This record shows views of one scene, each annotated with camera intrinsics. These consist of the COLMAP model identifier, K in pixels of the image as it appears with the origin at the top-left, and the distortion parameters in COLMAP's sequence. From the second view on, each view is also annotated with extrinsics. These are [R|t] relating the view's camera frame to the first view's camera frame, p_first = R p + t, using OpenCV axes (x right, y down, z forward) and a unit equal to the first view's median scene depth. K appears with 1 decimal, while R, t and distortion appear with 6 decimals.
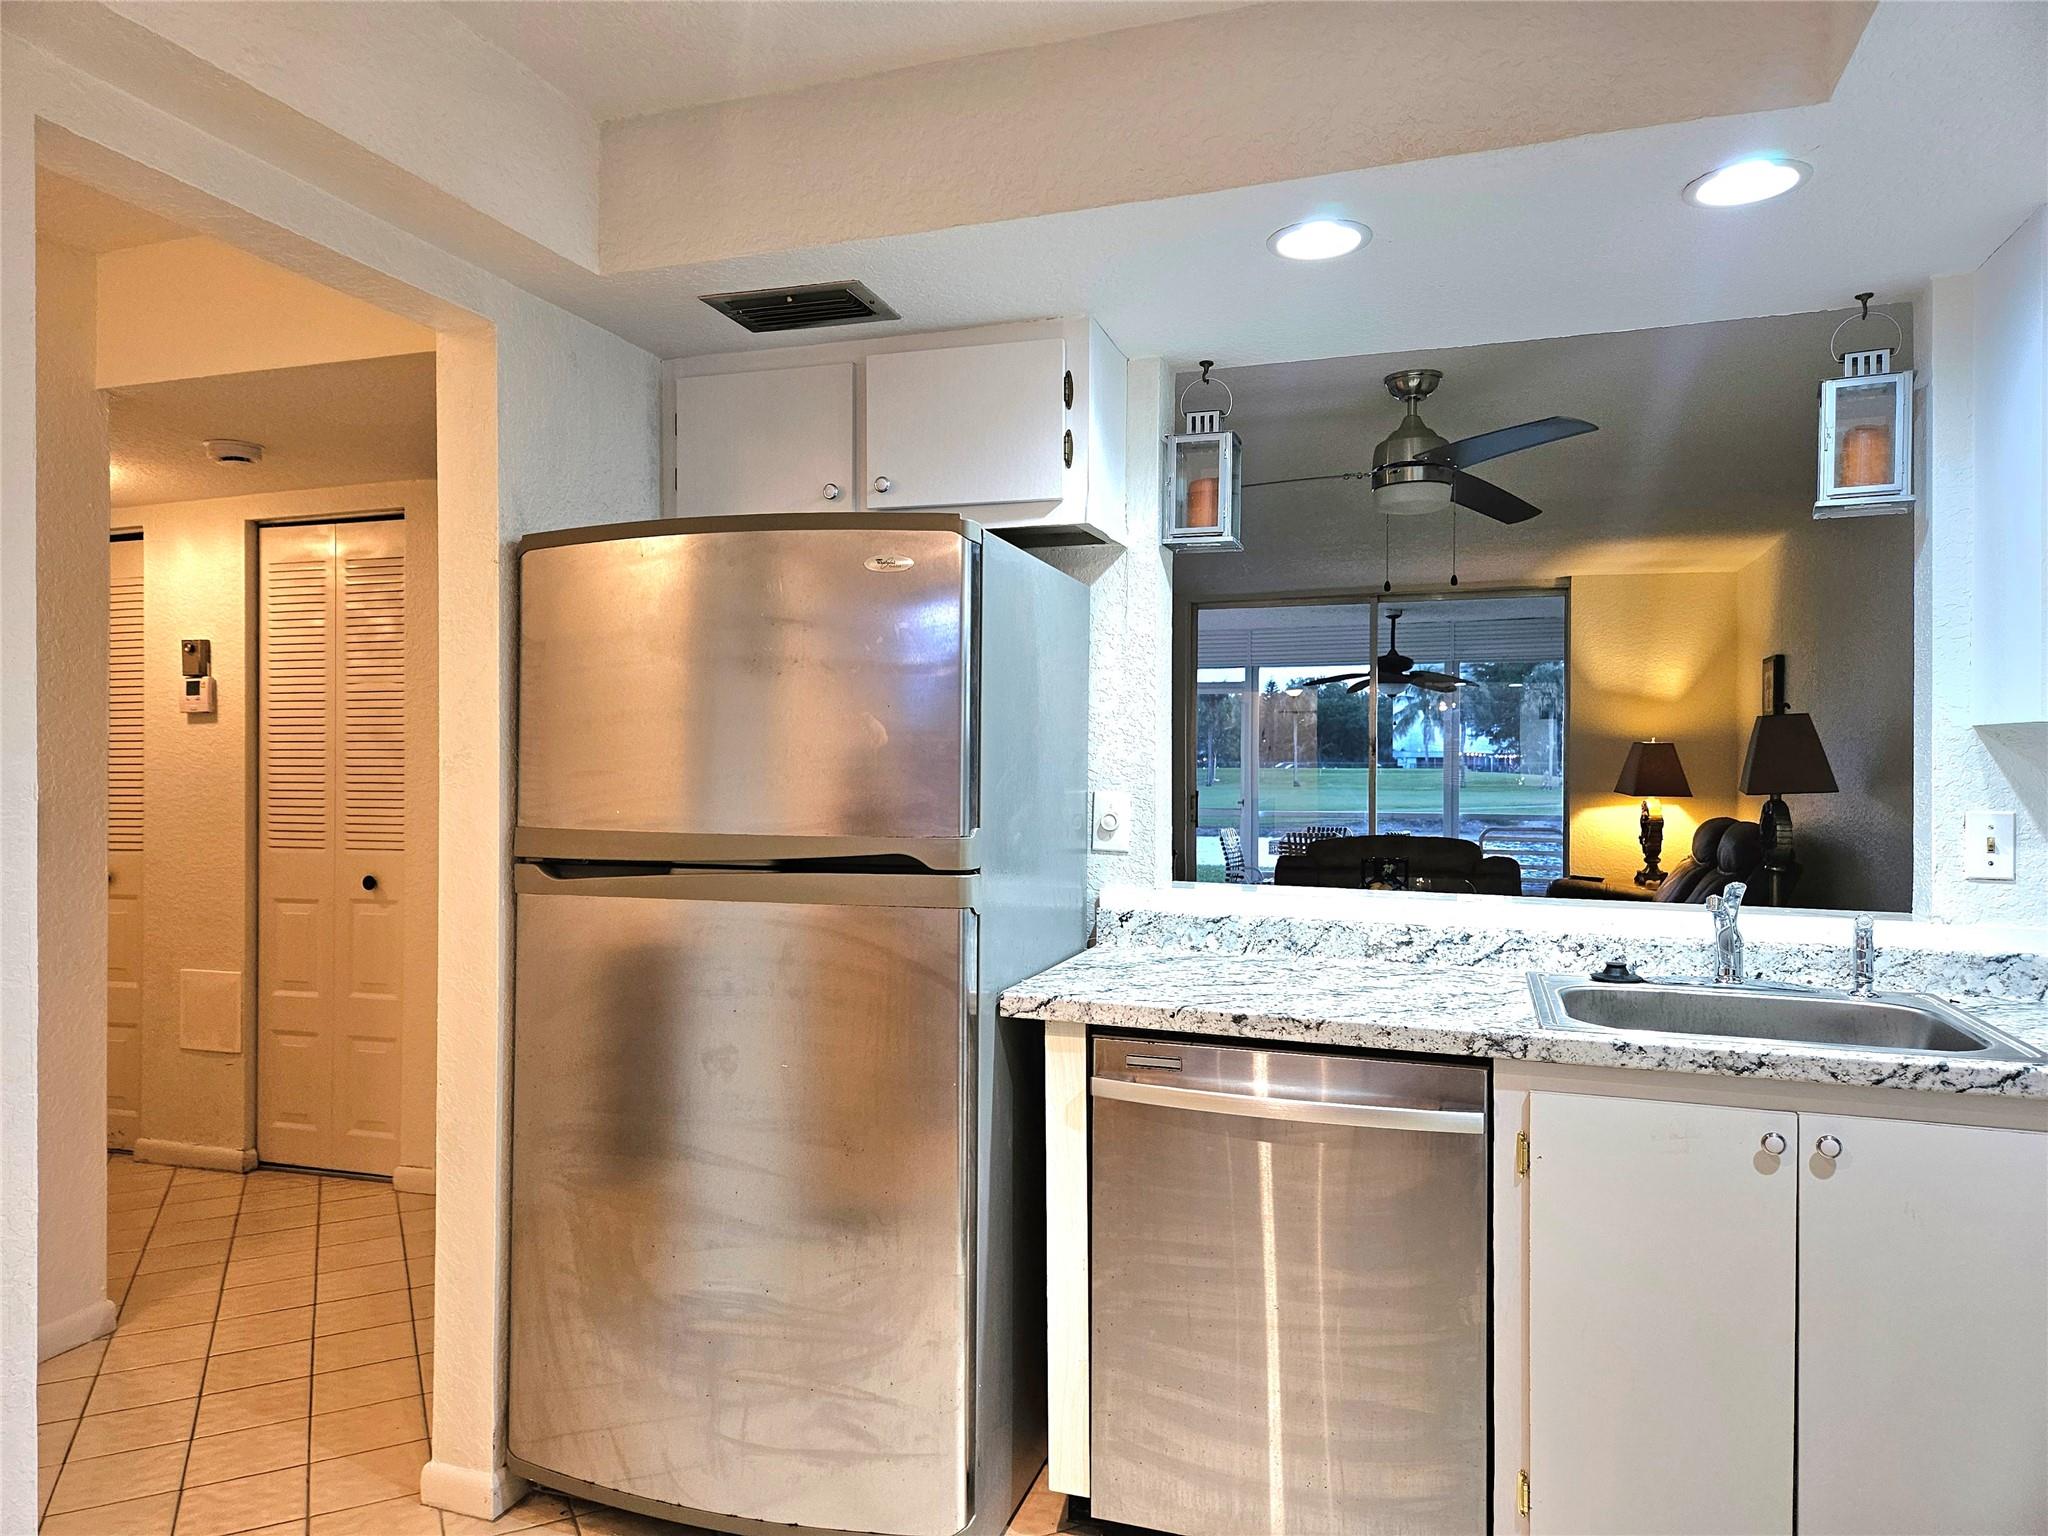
lens RADIAL K [[1365.3, 0, 1003.3], [0, 1365.3, 760.0], [0, 0, 1]] dist [0.079509, -0.072176]
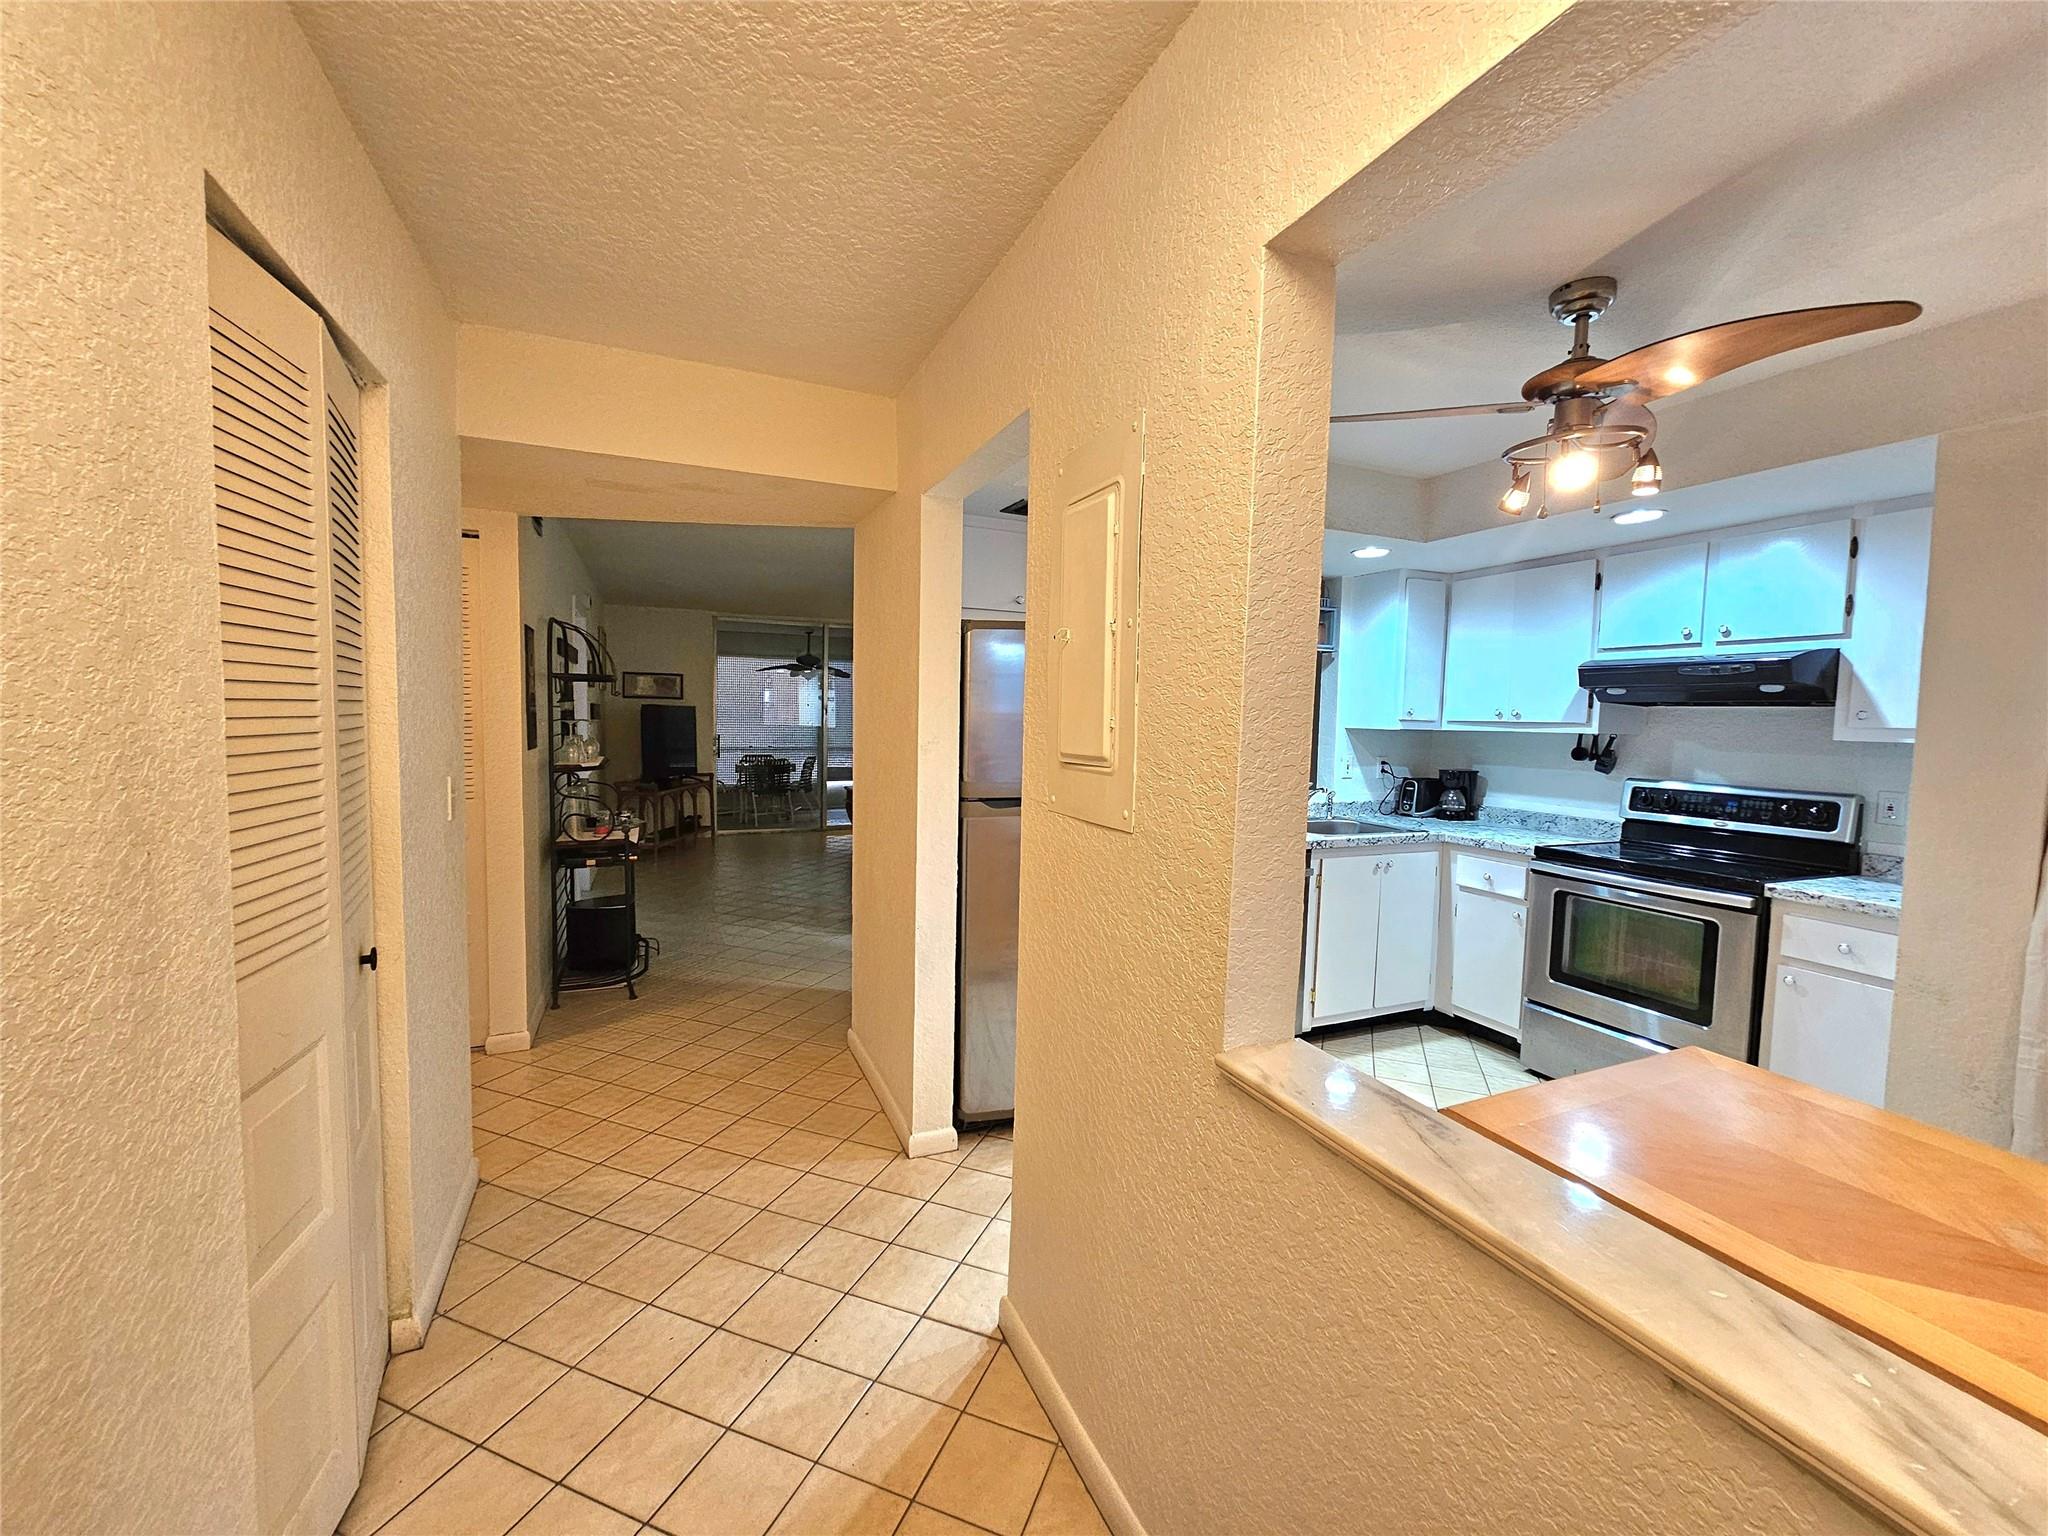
lens RADIAL K [[837.9, 0, 1032.9], [0, 837.9, 766.4], [0, 0, 1]] dist [-0.001347, 0.000177]
pose [[0.726671, -0.030939, 0.686289, -1.113043], [-0.018565, 0.997736, 0.064637, -0.048506], [-0.686735, -0.059711, 0.724451, 0.145995]]
